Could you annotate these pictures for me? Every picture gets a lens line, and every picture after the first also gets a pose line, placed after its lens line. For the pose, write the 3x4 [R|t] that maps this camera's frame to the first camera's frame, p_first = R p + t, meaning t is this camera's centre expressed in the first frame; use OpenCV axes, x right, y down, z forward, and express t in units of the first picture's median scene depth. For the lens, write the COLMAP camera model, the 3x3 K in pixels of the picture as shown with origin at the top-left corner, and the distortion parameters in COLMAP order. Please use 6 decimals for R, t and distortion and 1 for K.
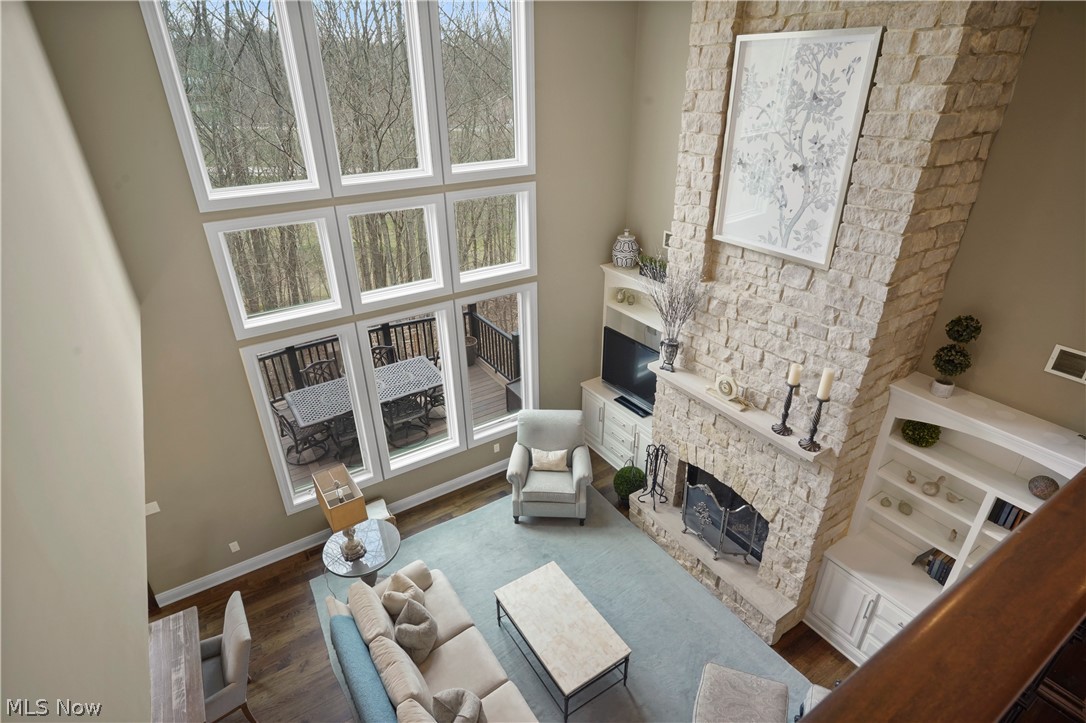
lens RADIAL K [[566.1, 0, 543.9], [0, 566.1, 362.7], [0, 0, 1]] dist [-0.004063, 0.001222]
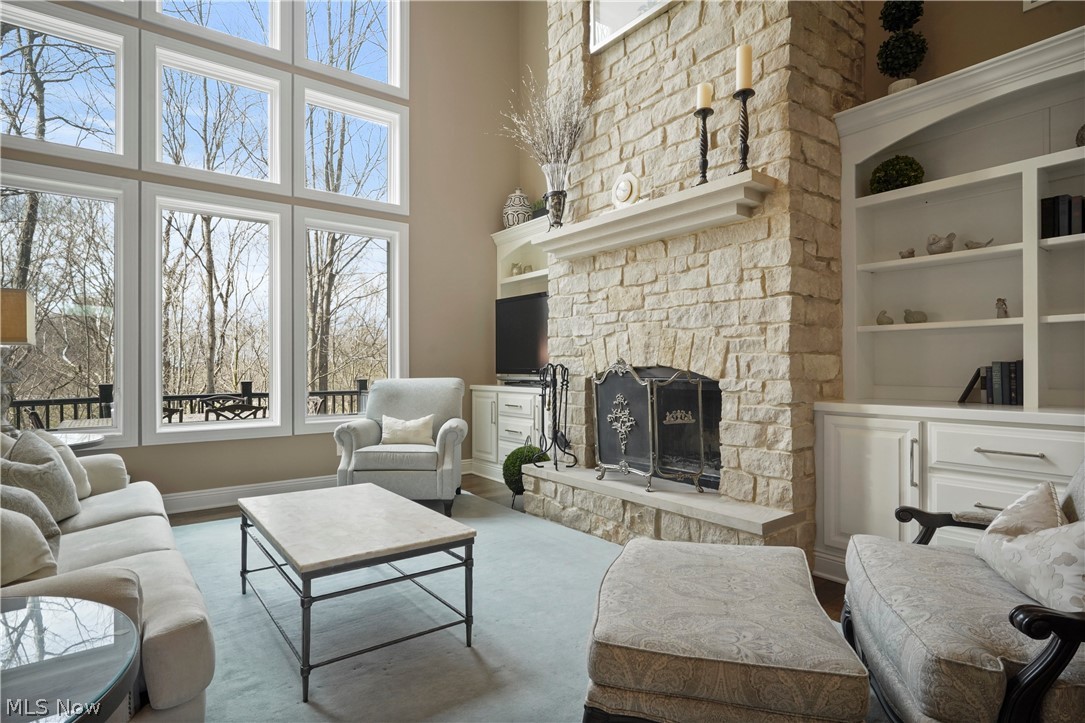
lens RADIAL K [[565.6, 0, 541.9], [0, 565.6, 364.7], [0, 0, 1]] dist [-0.004063, 0.001222]
pose [[0.997510, 0.004885, 0.070356, 0.164204], [0.028801, 0.882401, -0.469617, 0.569843], [-0.064377, 0.470474, 0.880063, 0.468879]]
